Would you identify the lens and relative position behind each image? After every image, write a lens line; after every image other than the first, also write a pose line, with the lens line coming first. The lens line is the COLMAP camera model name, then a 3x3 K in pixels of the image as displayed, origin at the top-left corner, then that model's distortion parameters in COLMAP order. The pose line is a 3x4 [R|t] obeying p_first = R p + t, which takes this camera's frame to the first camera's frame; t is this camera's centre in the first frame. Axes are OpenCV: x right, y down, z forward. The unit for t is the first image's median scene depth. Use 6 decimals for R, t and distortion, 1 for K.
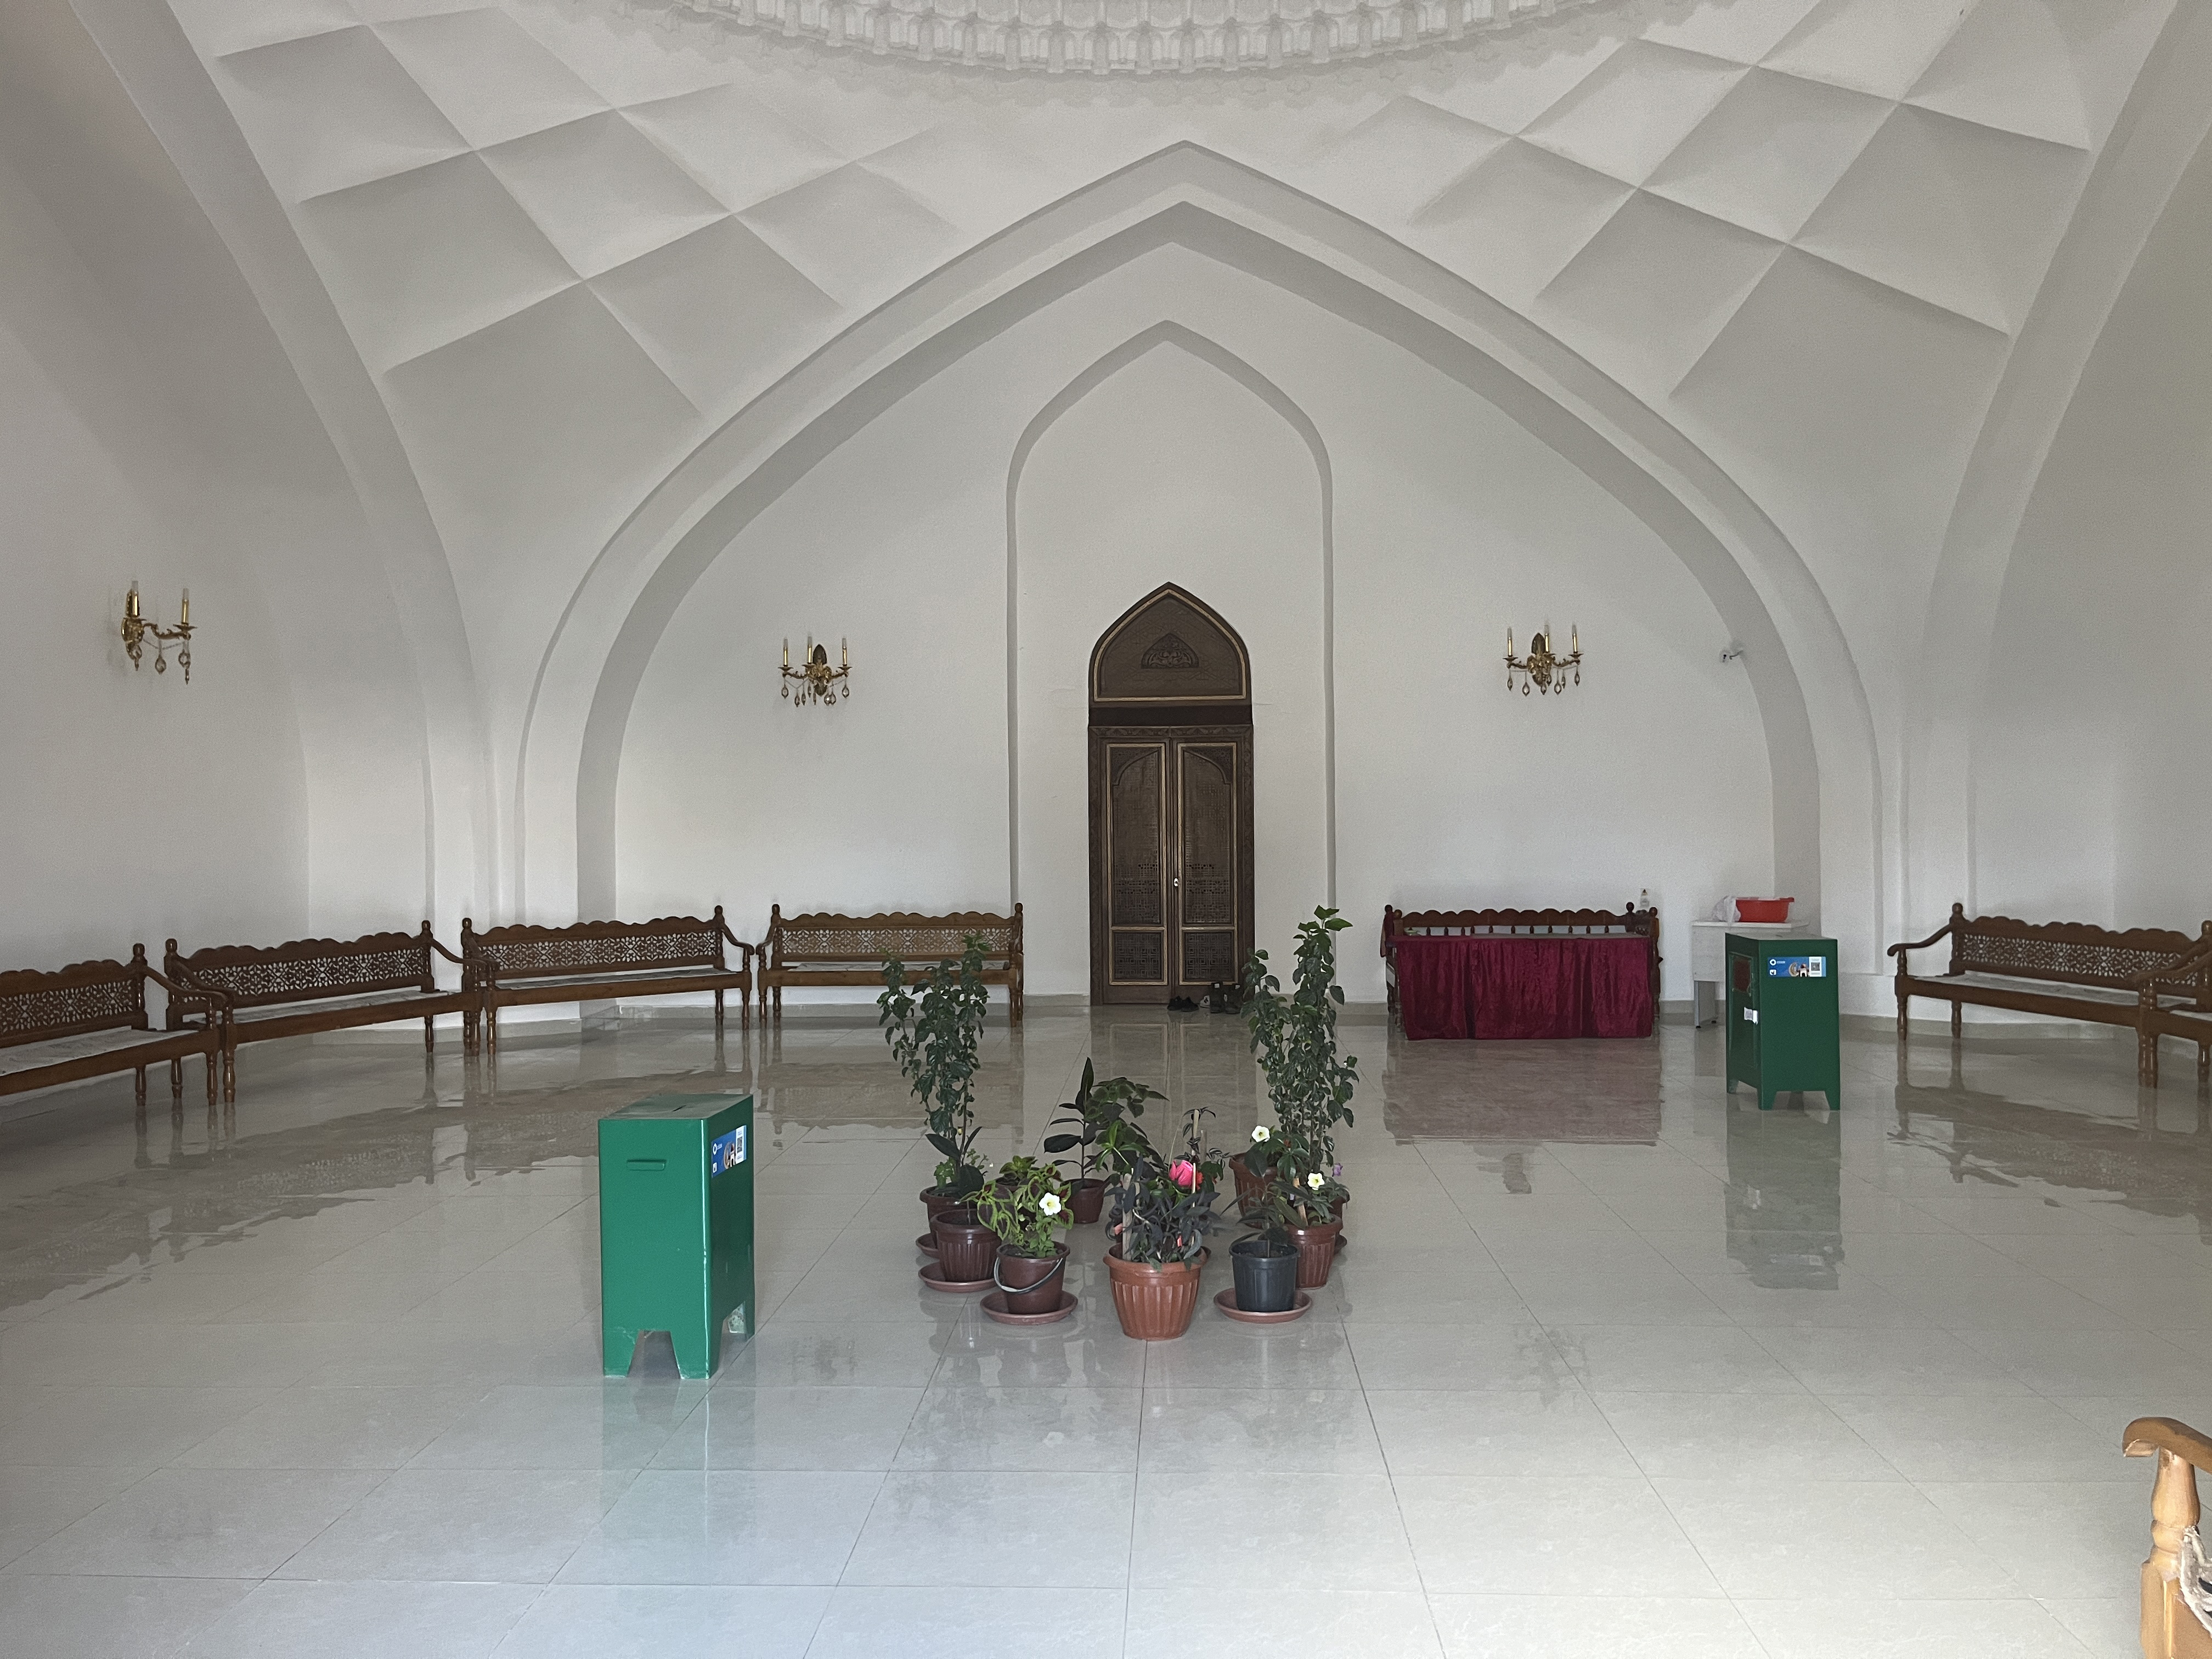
lens RADIAL K [[1665.6, 0, 1118.8], [0, 1665.6, 842.8], [0, 0, 1]] dist [0.070748, -0.106838]
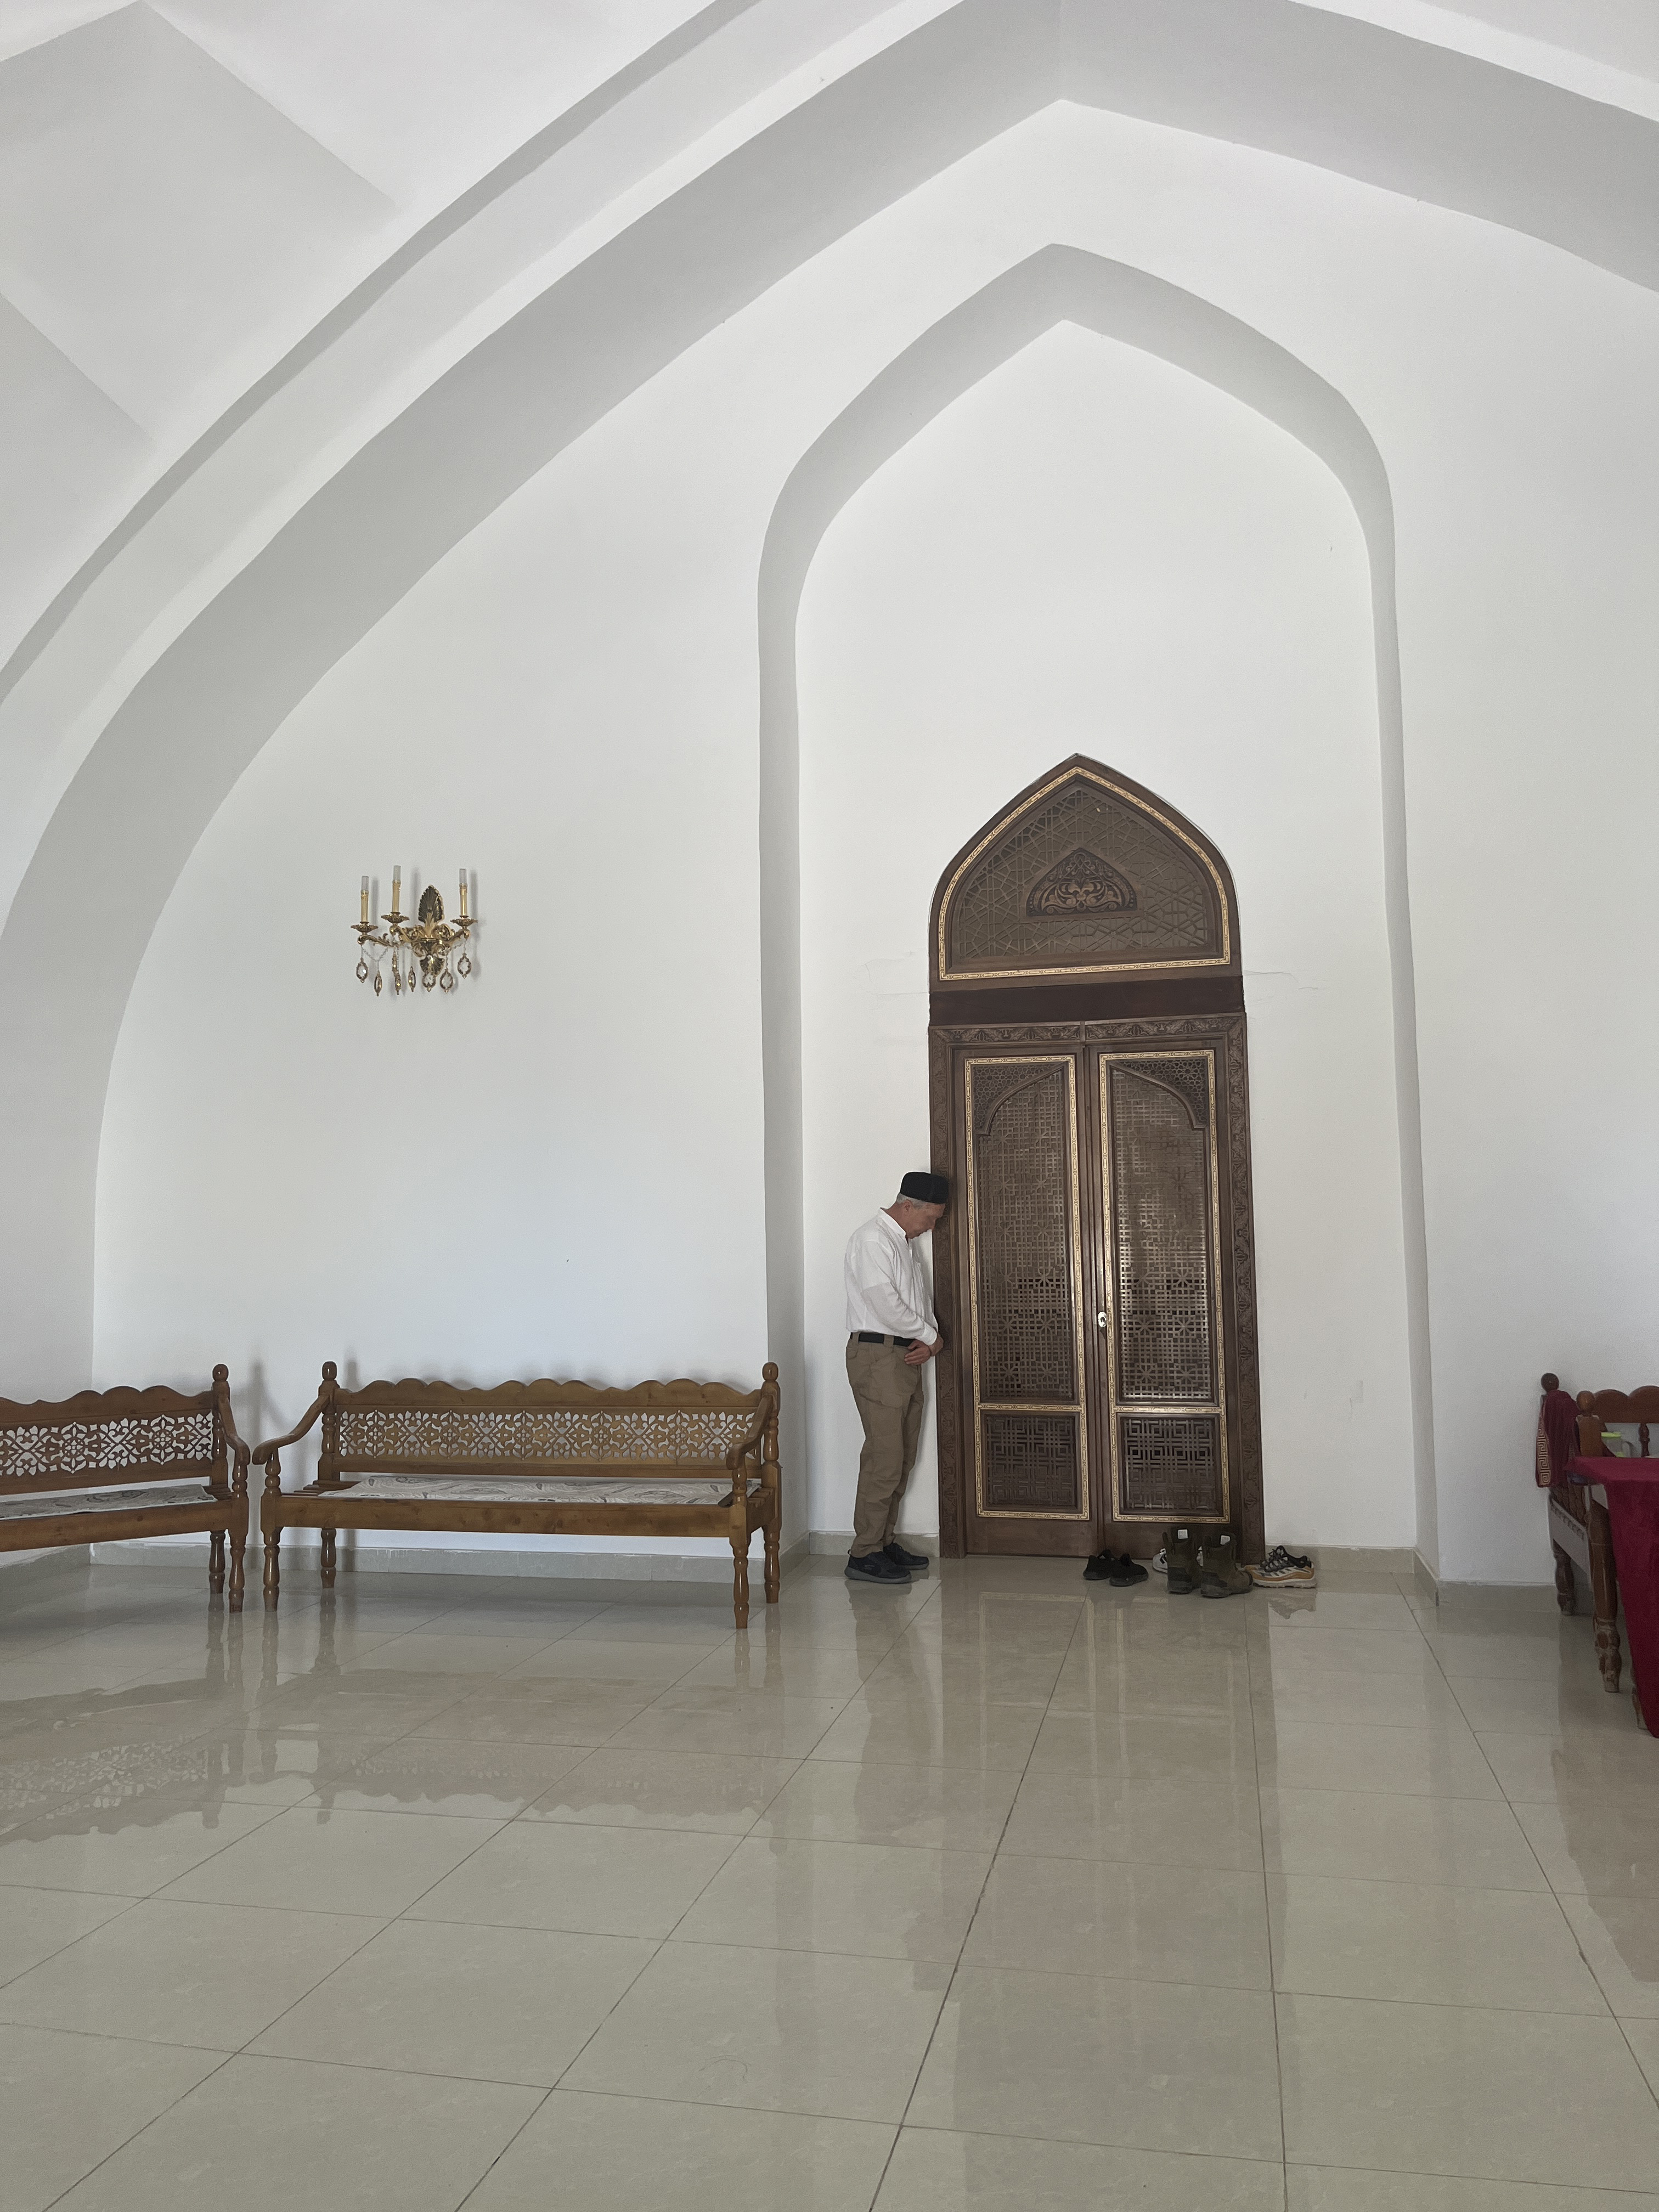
lens RADIAL K [[1665.6, 0, 829.5], [0, 1665.6, 1106.0], [0, 0, 1]] dist [0.070748, -0.106838]
pose [[0.981762, -0.019252, -0.189138, 0.052162], [0.003090, 0.996344, -0.085377, 0.001597], [0.190090, 0.083235, 0.978232, 0.477190]]
